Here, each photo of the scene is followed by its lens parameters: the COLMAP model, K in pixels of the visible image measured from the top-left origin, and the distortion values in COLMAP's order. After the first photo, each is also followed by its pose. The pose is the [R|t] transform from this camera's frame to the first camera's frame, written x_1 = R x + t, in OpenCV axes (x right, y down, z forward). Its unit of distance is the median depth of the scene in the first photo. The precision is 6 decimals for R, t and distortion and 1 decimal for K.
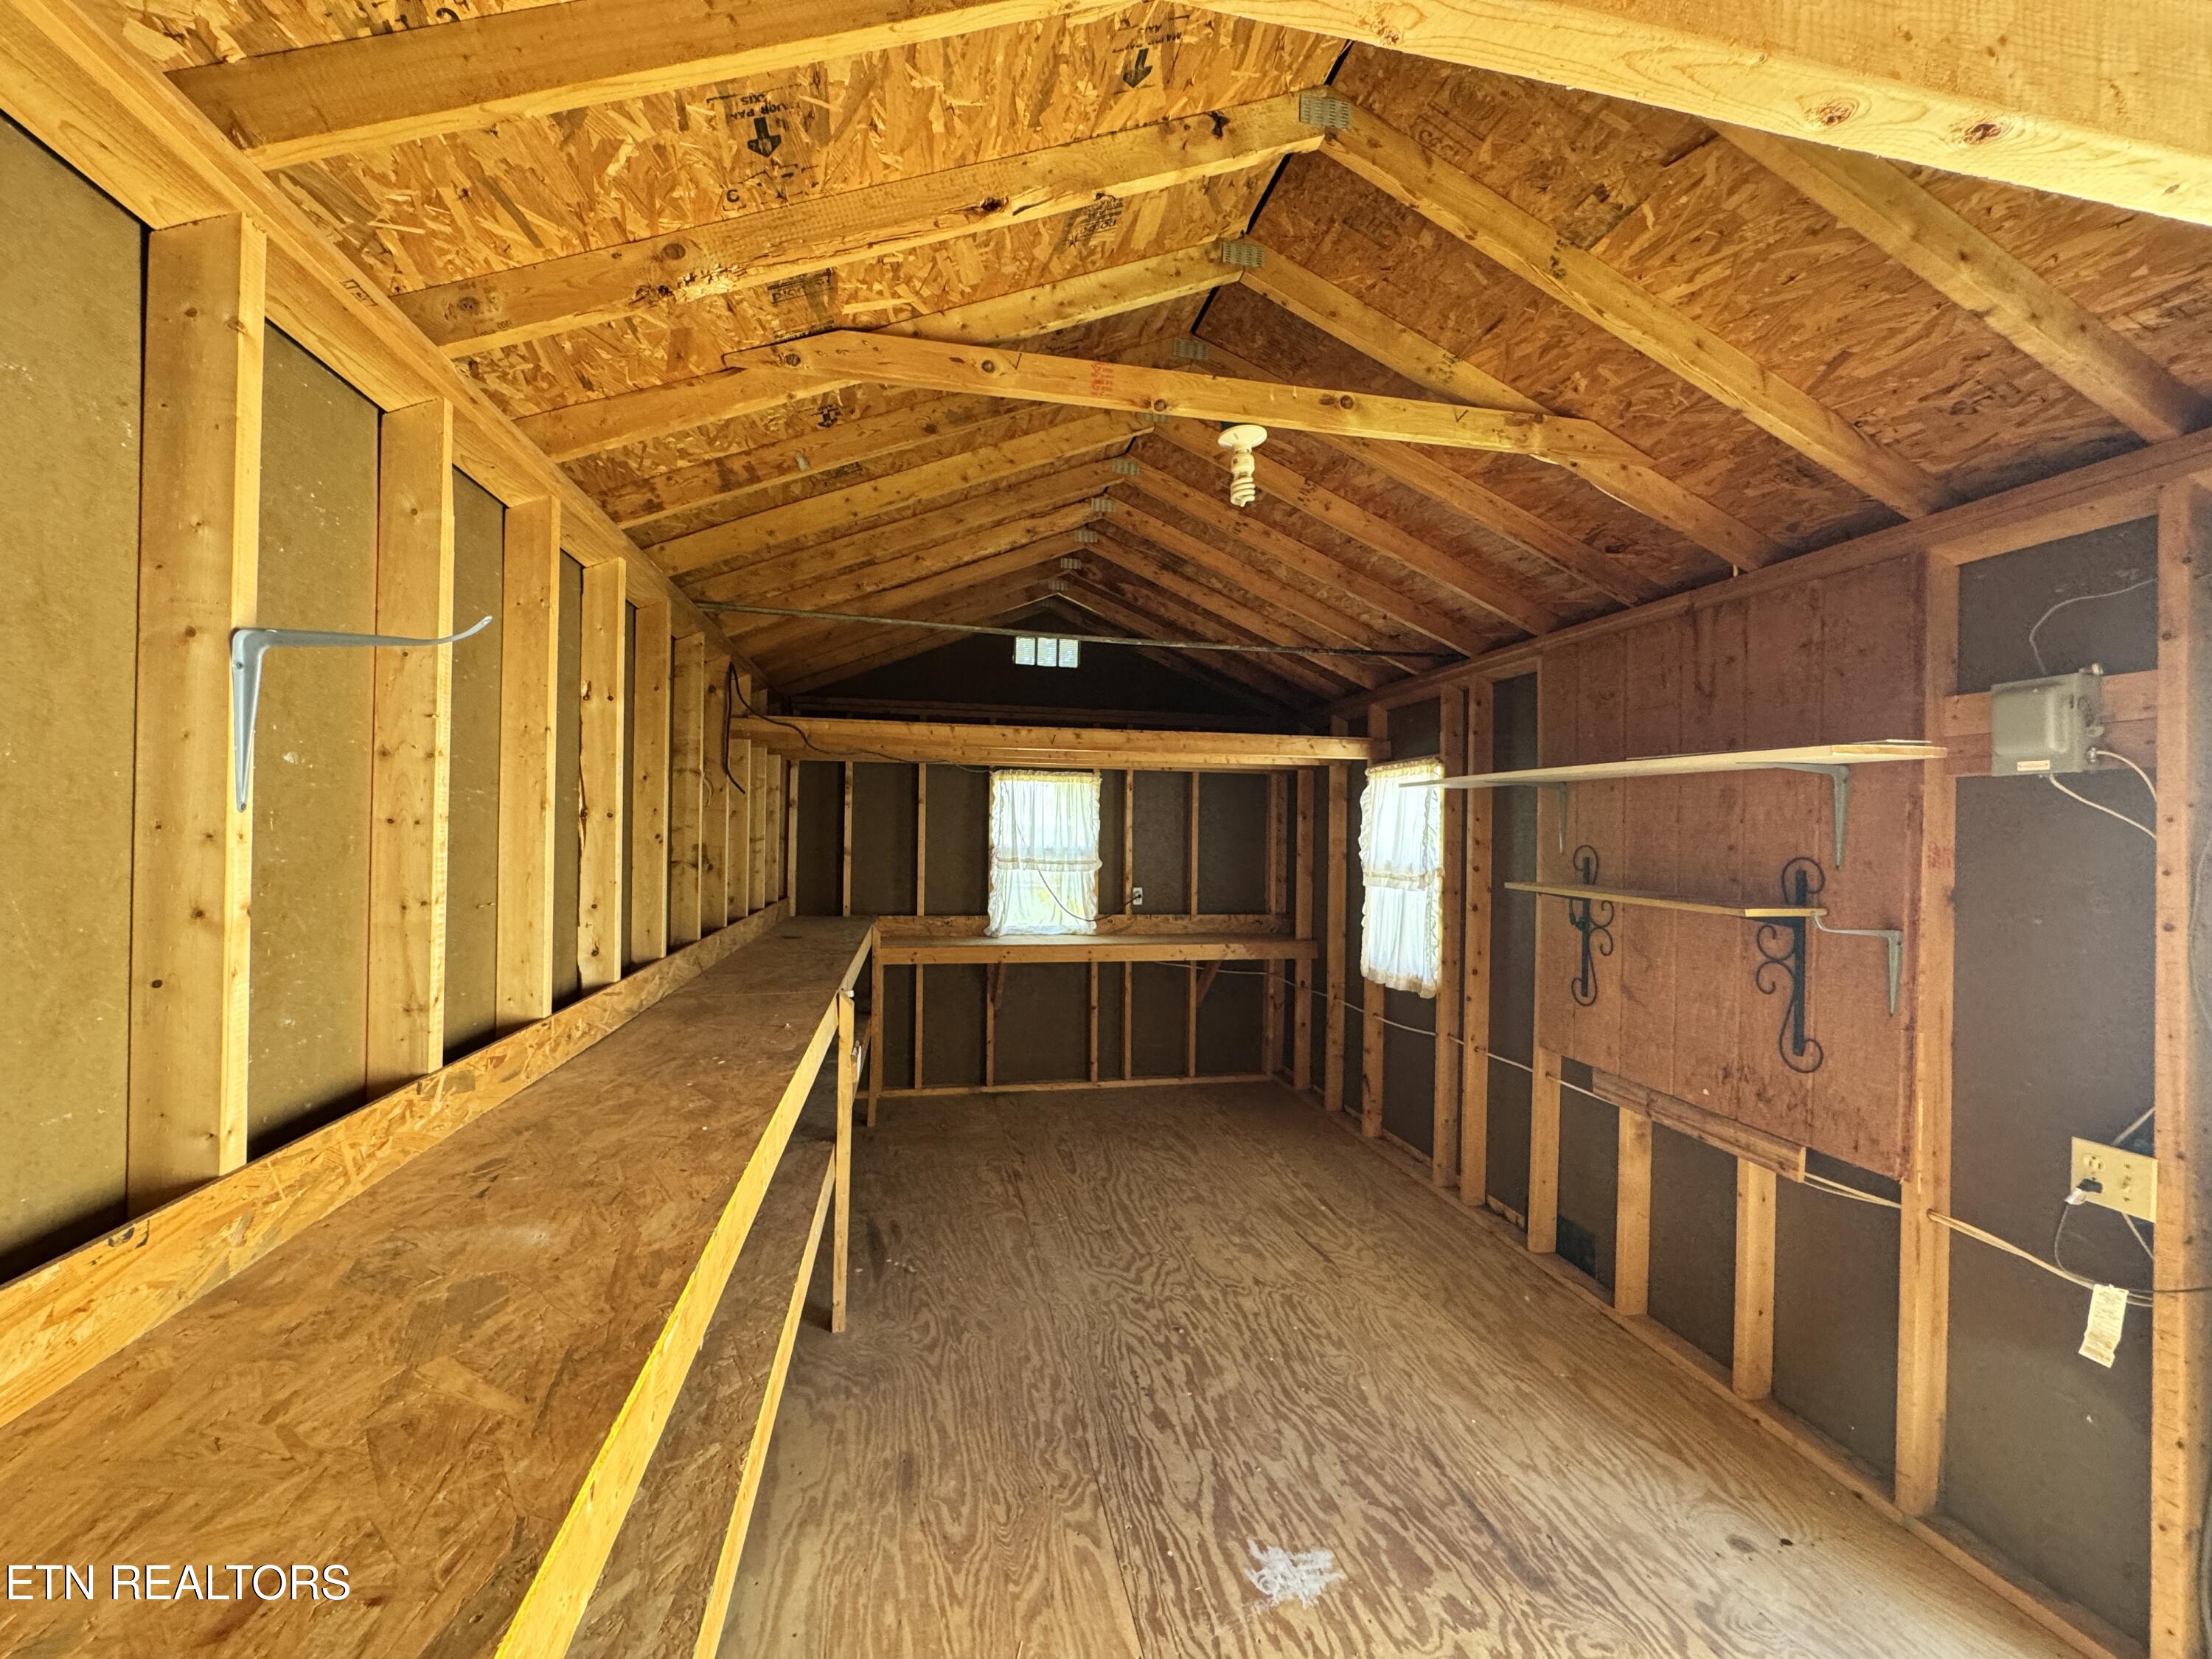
lens RADIAL K [[876.0, 0, 1109.0], [0, 876.0, 829.4], [0, 0, 1]] dist [-0.001183, -0.000076]
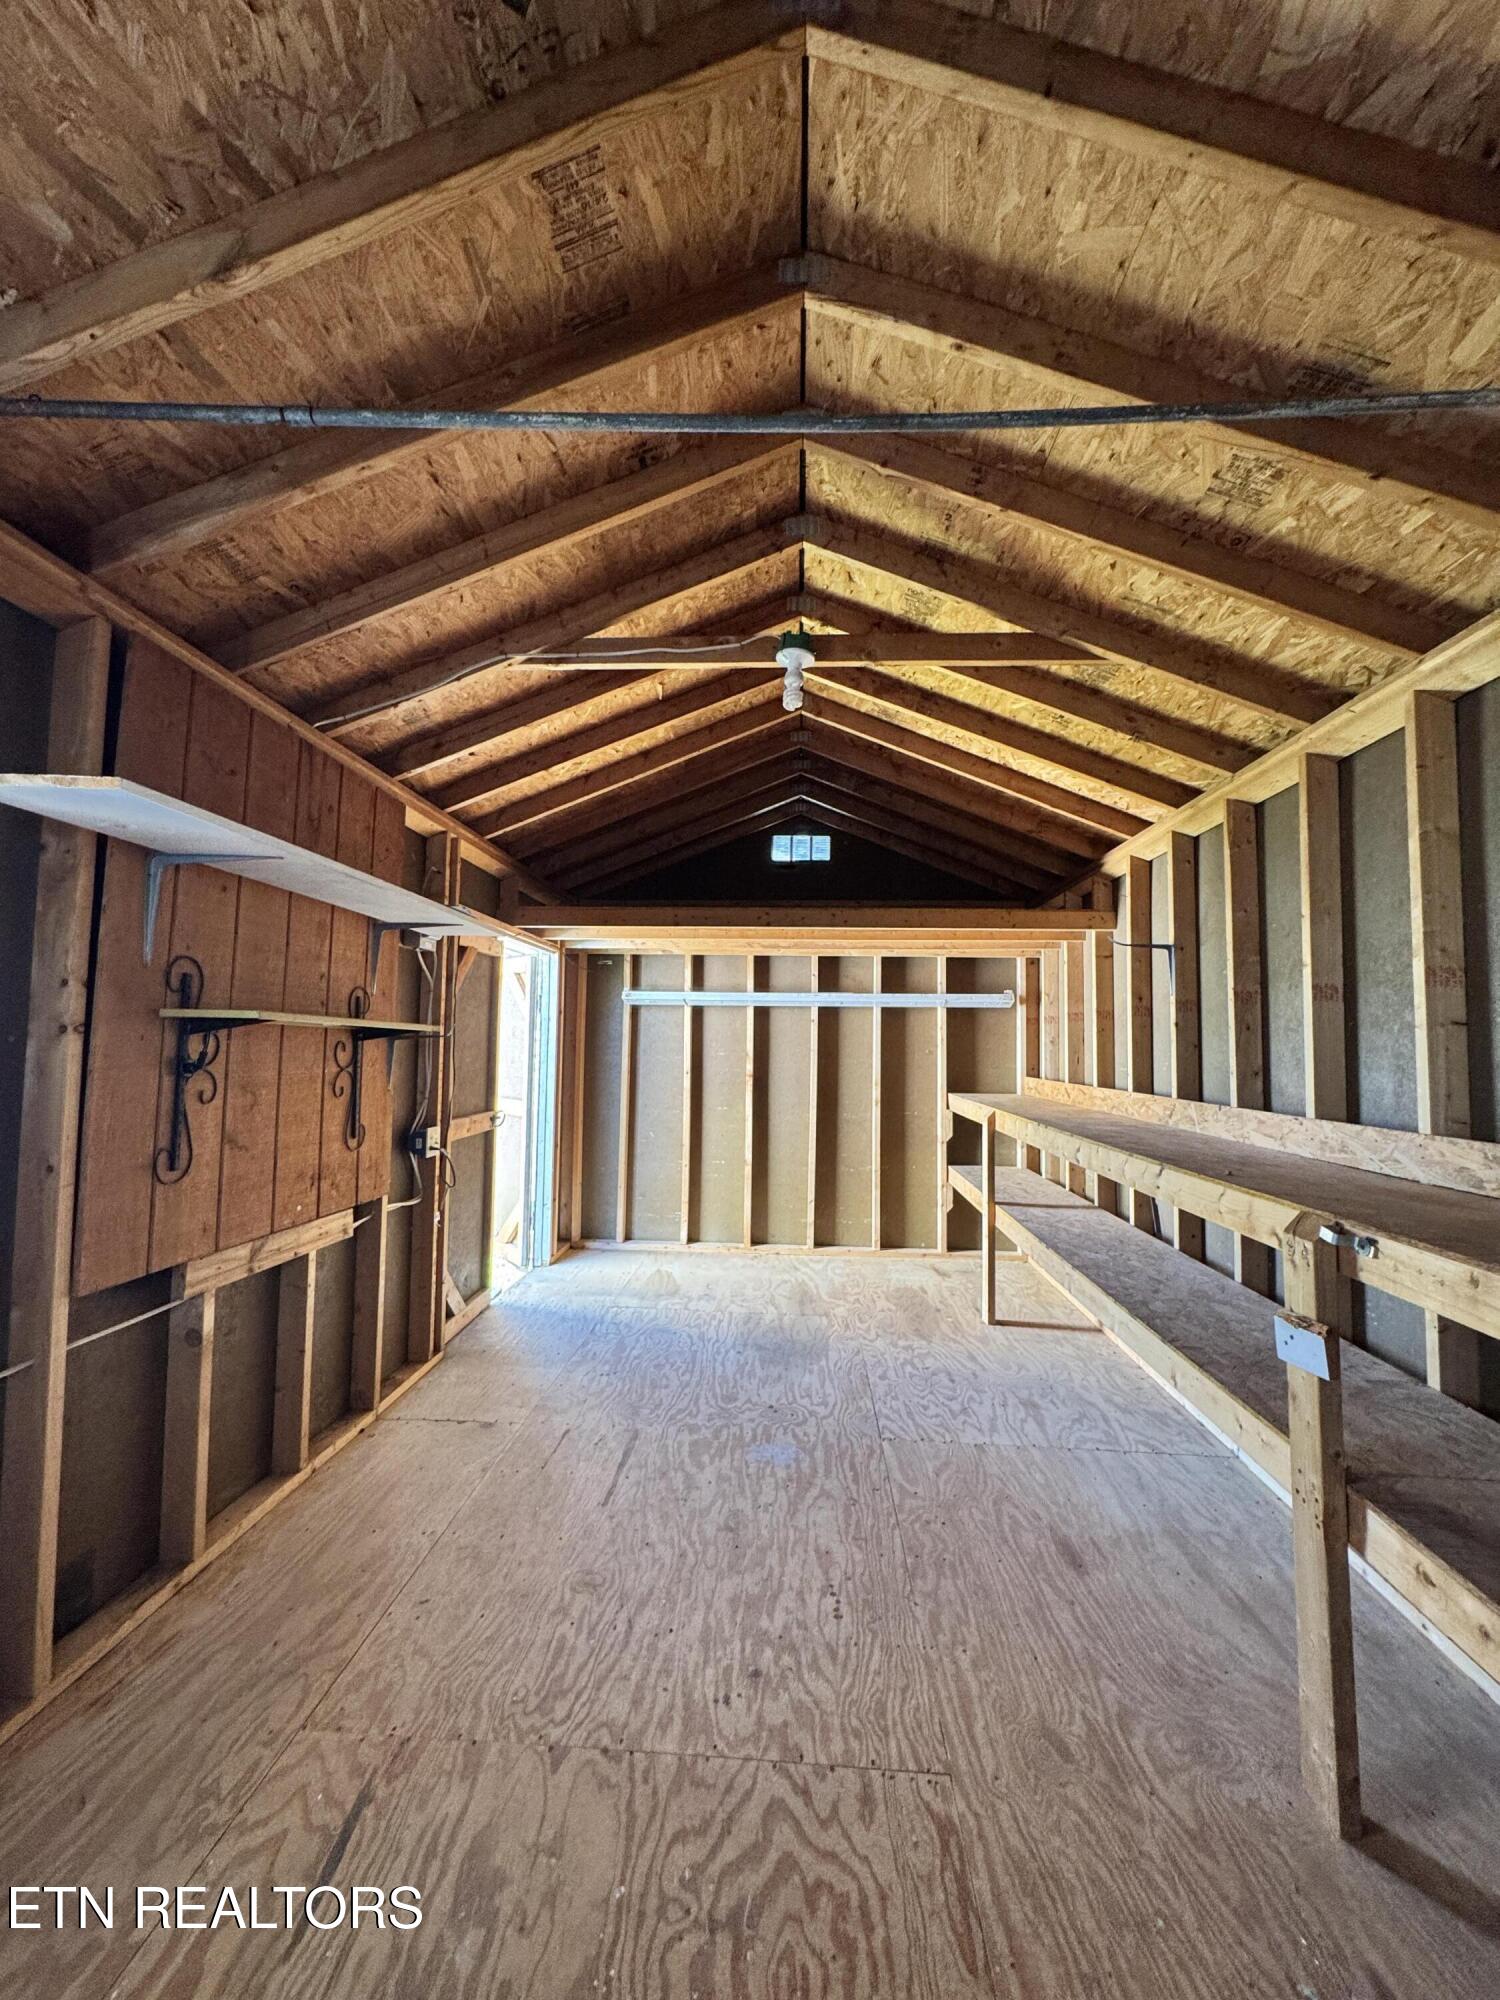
lens RADIAL K [[792.0, 0, 750.0], [0, 792.0, 1000.0], [0, 0, 1]] dist [-0.001183, -0.000076]
pose [[-0.962577, -0.012166, 0.270735, -0.085319], [-0.028450, 0.998008, -0.056306, 0.090767], [-0.269511, -0.061902, -0.961006, 1.768494]]
